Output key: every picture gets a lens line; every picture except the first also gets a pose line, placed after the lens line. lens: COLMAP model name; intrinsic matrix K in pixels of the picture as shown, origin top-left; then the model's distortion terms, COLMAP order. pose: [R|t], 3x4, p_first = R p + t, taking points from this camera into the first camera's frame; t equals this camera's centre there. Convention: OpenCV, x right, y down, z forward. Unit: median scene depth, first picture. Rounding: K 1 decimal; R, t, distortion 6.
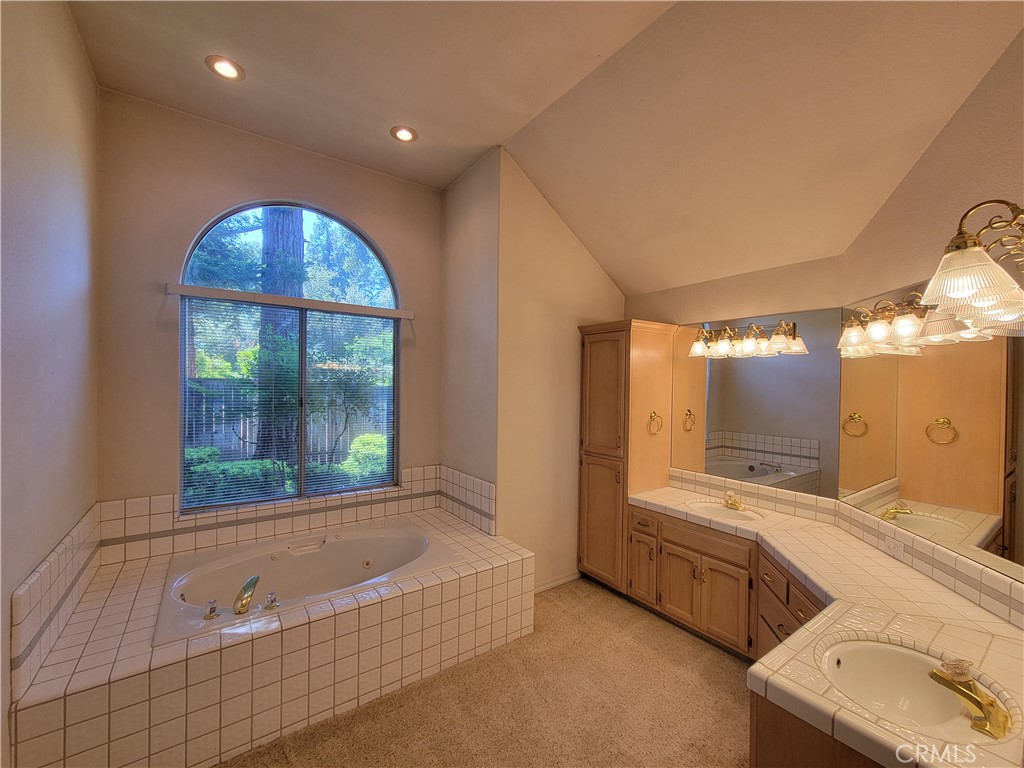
lens RADIAL K [[417.6, 0, 512.5], [0, 417.6, 387.3], [0, 0, 1]] dist [-0.001074, -0.000248]
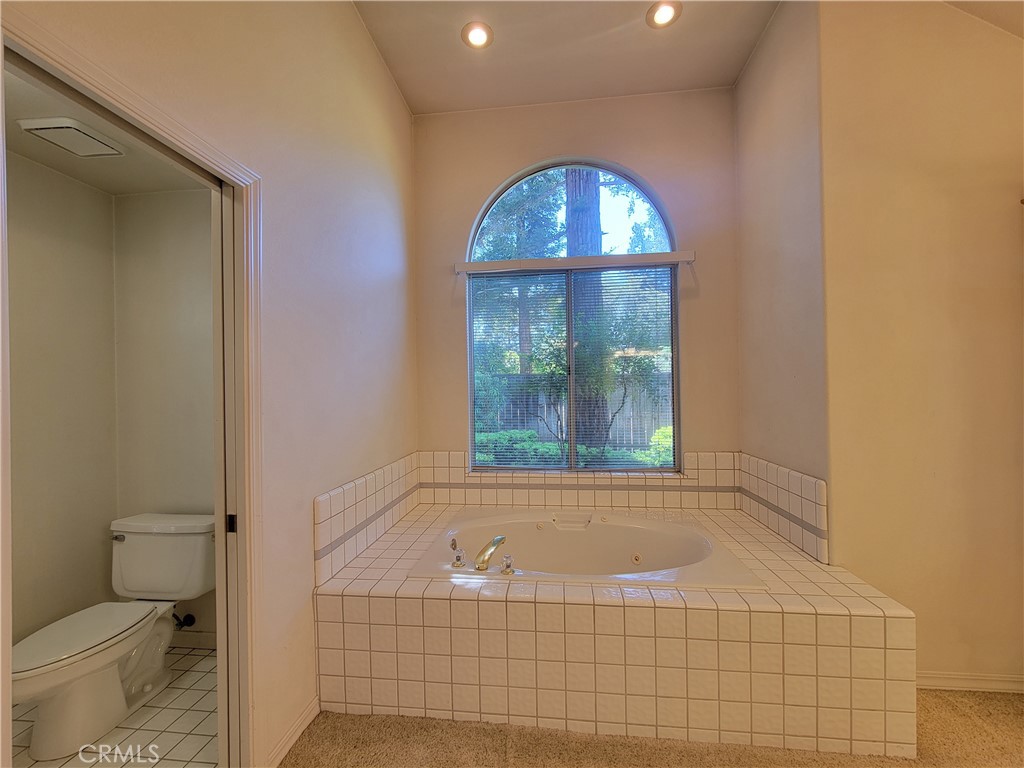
lens RADIAL K [[417.6, 0, 512.5], [0, 417.6, 387.3], [0, 0, 1]] dist [-0.001074, -0.000248]
pose [[0.740080, -0.027579, -0.671953, 0.035959], [0.018690, 0.999616, -0.020441, 0.099777], [0.672259, 0.002569, 0.740312, 0.232839]]
